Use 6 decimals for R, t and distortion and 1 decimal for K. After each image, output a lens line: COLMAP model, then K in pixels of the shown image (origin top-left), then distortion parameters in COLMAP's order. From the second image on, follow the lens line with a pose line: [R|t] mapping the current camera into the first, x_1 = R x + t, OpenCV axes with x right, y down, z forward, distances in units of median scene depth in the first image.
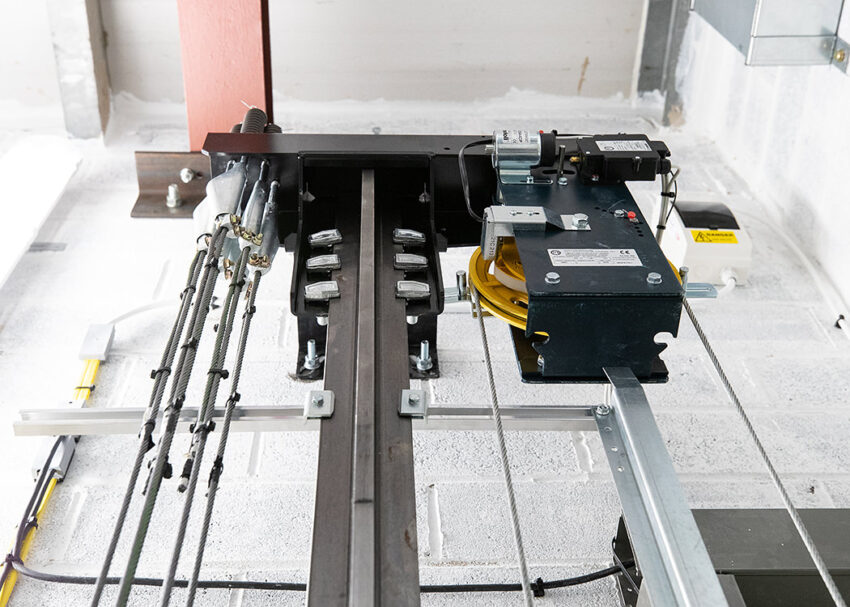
lens RADIAL K [[1003.5, 0, 425.0], [0, 1003.5, 303.5], [0, 0, 1]] dist [0.023498, 0.025561]
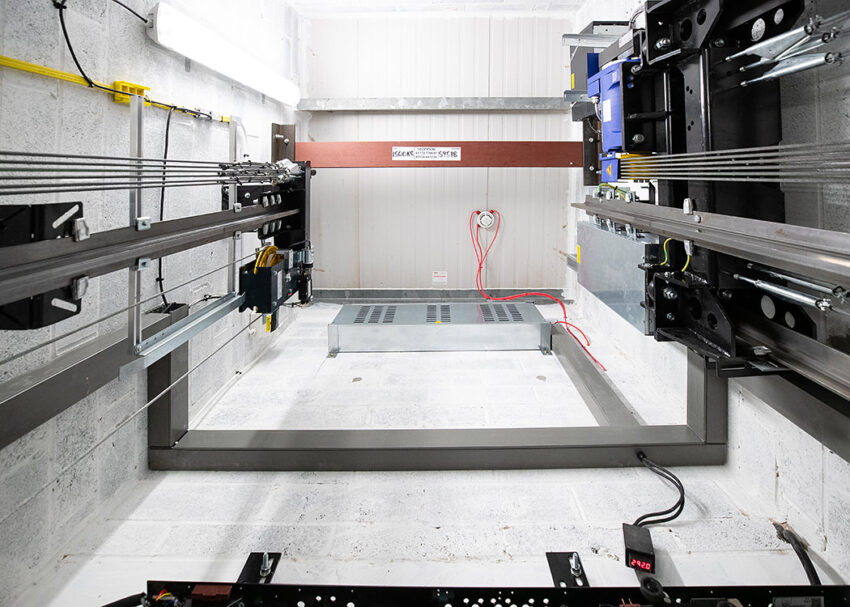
lens RADIAL K [[465.5, 0, 412.5], [0, 465.5, 278.8], [0, 0, 1]] dist [-0.034759, 0.001287]
pose [[0.027154, 0.980070, 0.196786, -0.115271], [-0.887961, 0.114063, -0.445551, 0.210132], [-0.459117, -0.162640, 0.873361, -0.429428]]
